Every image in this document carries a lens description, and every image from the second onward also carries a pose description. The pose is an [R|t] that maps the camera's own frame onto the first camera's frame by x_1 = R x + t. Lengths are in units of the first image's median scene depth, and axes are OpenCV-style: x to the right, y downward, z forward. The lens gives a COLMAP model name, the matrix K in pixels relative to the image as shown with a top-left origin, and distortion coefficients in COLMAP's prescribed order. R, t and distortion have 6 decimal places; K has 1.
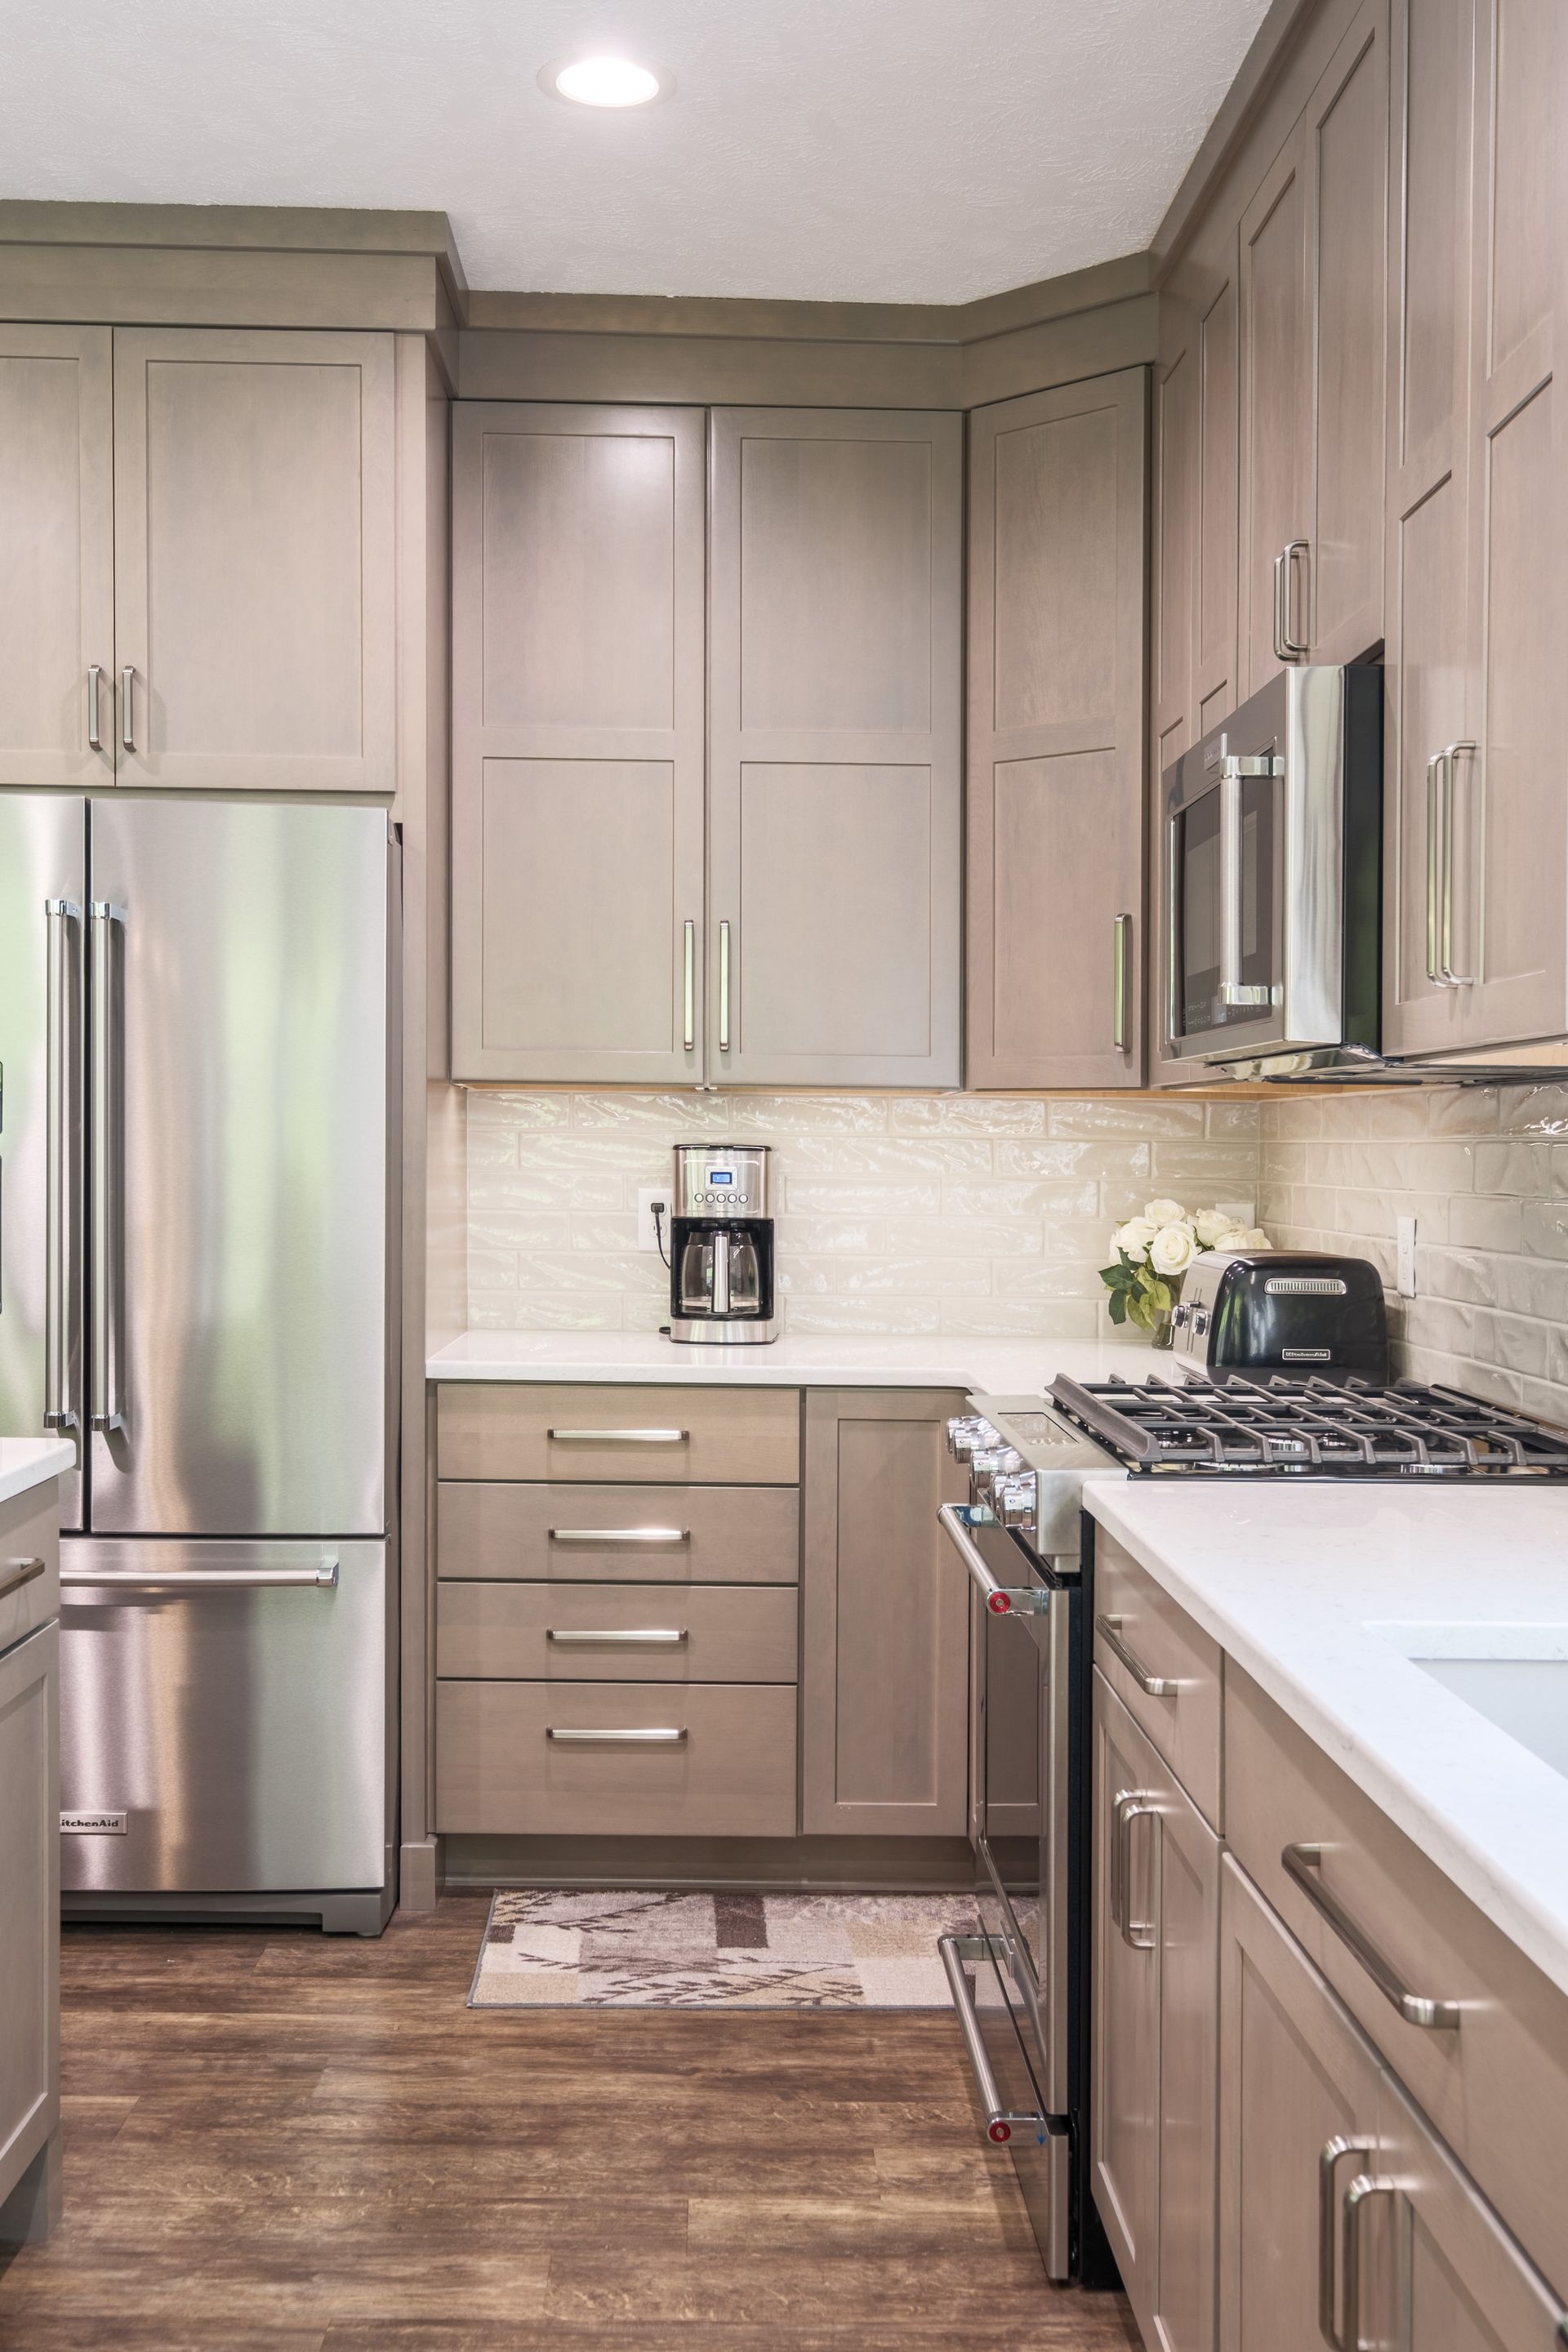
lens RADIAL K [[2433.6, 0, 779.2], [0, 2433.6, 1177.2], [0, 0, 1]] dist [0.007013, 0.027016]
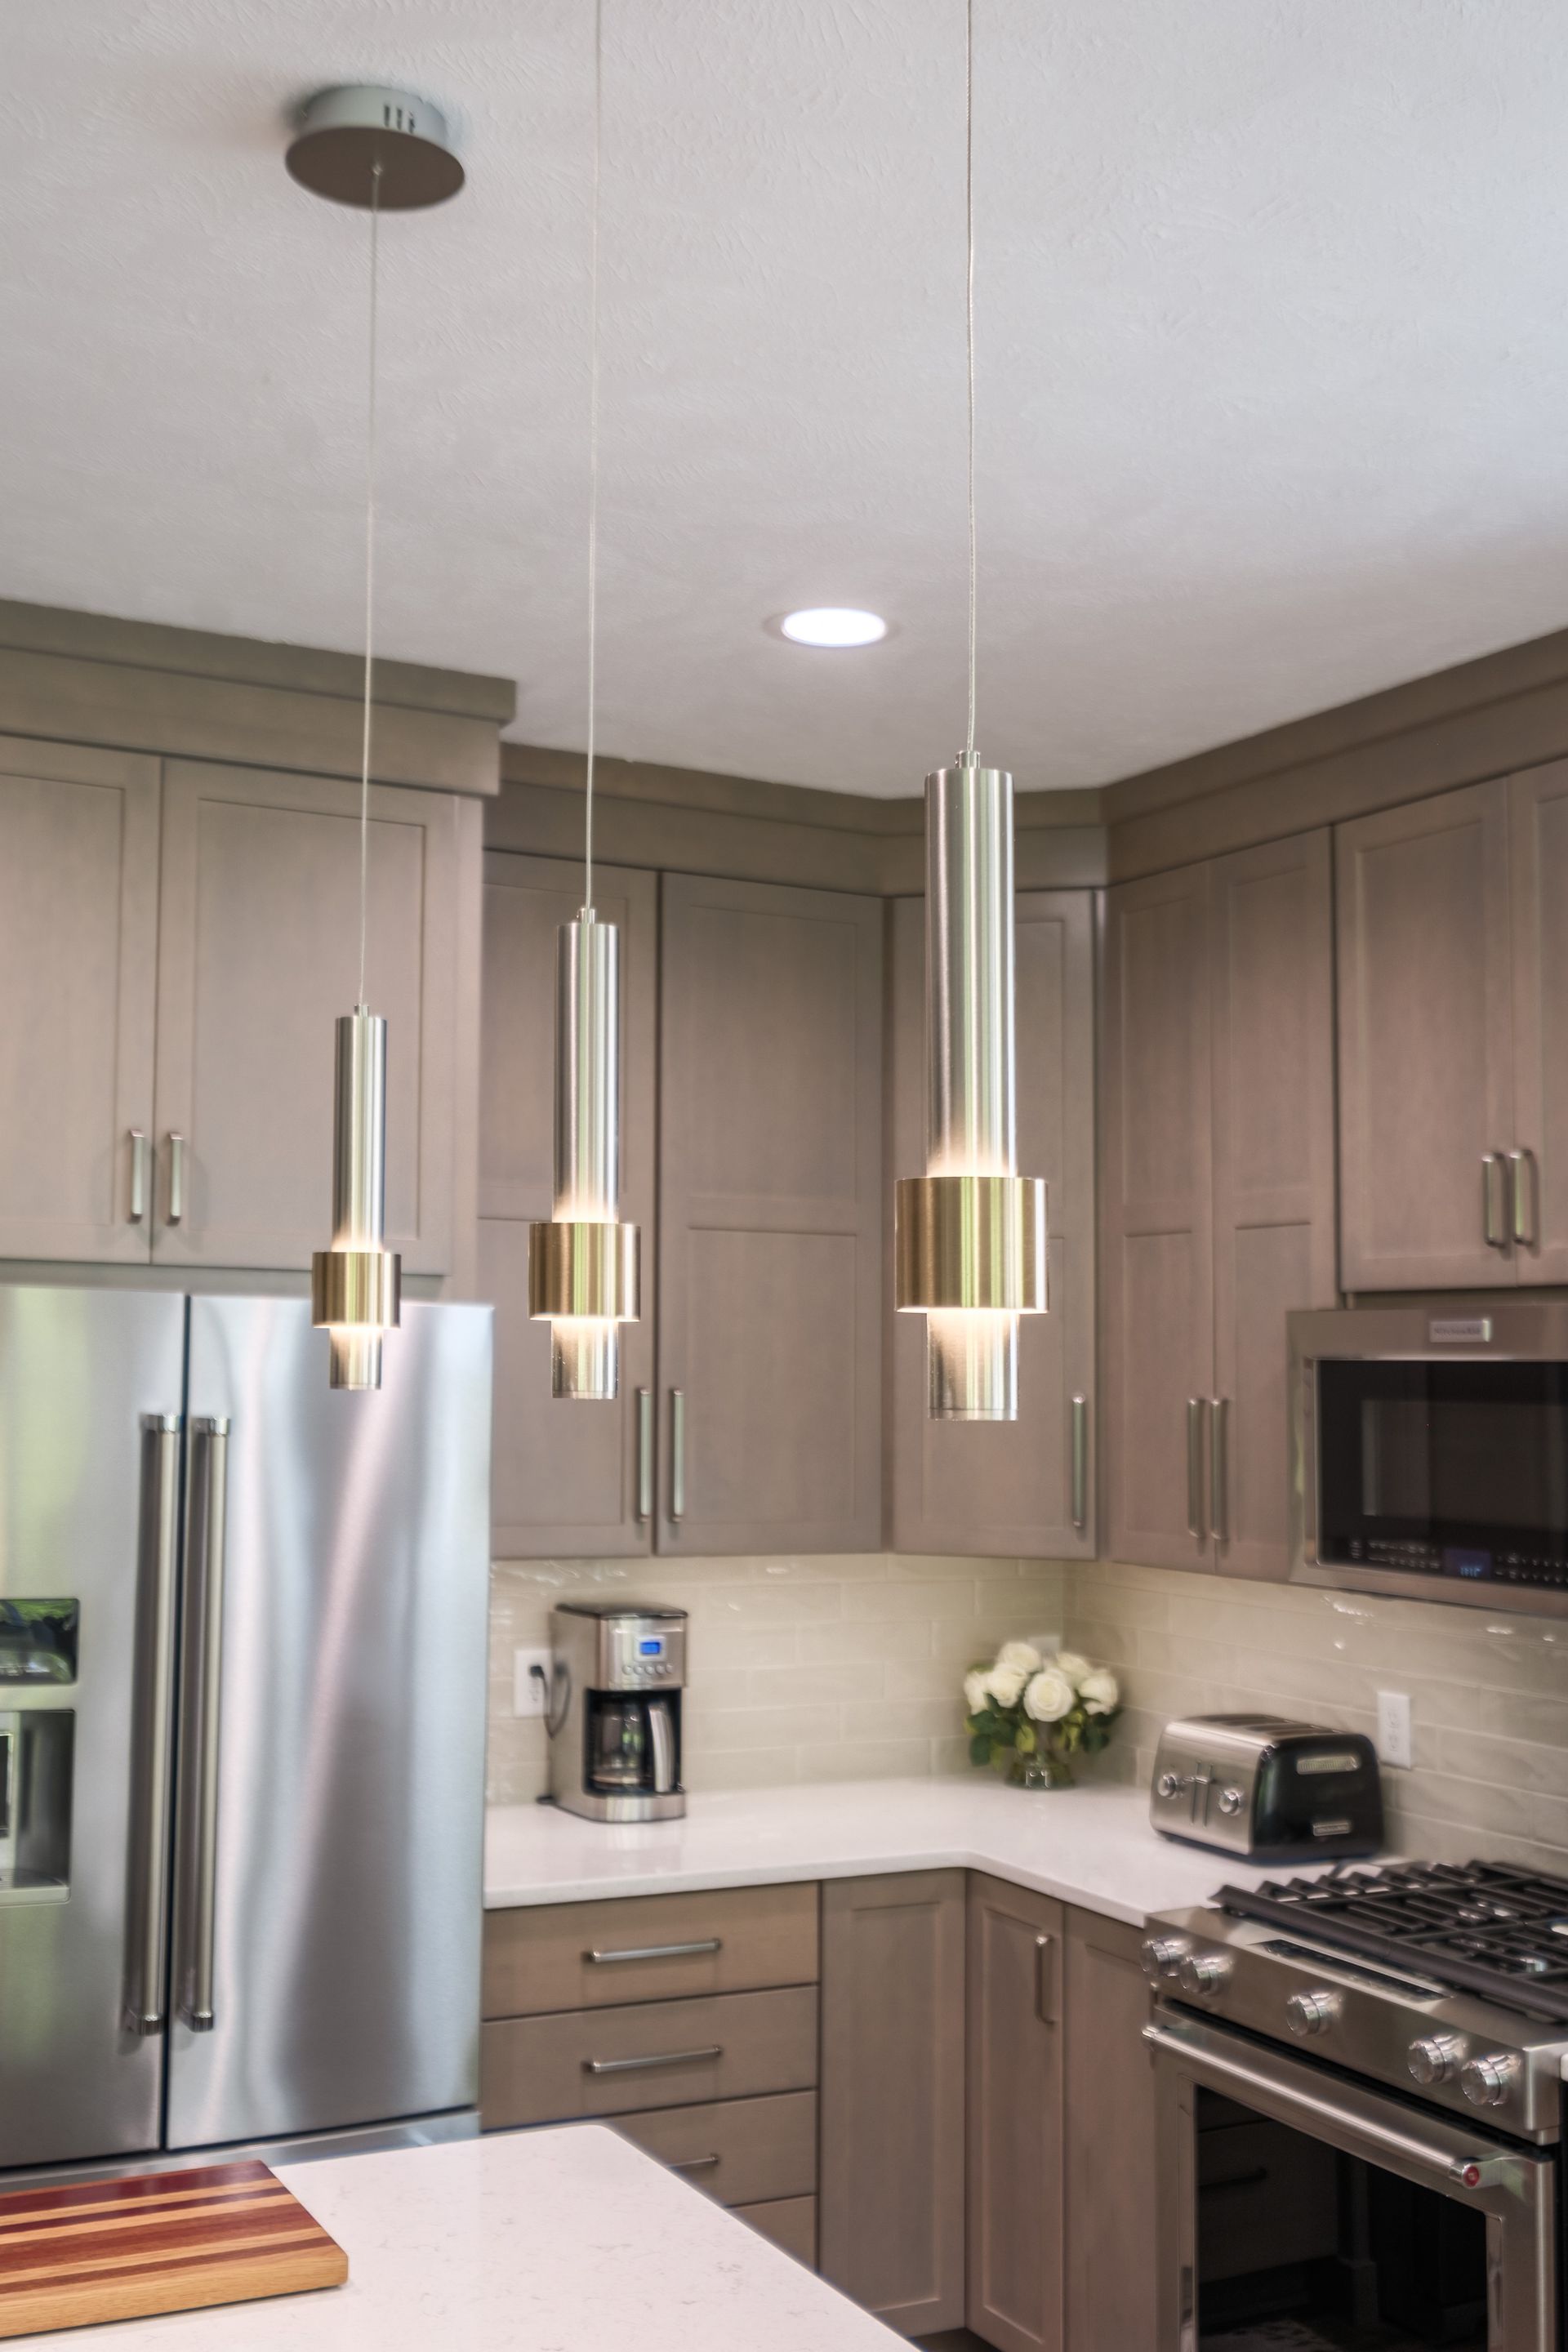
lens RADIAL K [[2433.6, 0, 779.2], [0, 2433.6, 1177.2], [0, 0, 1]] dist [0.007013, 0.027016]
pose [[0.899616, 0.035252, 0.435257, -0.452064], [0.002497, 0.996305, -0.085853, -0.114646], [-0.436675, 0.078321, 0.896203, 0.103159]]
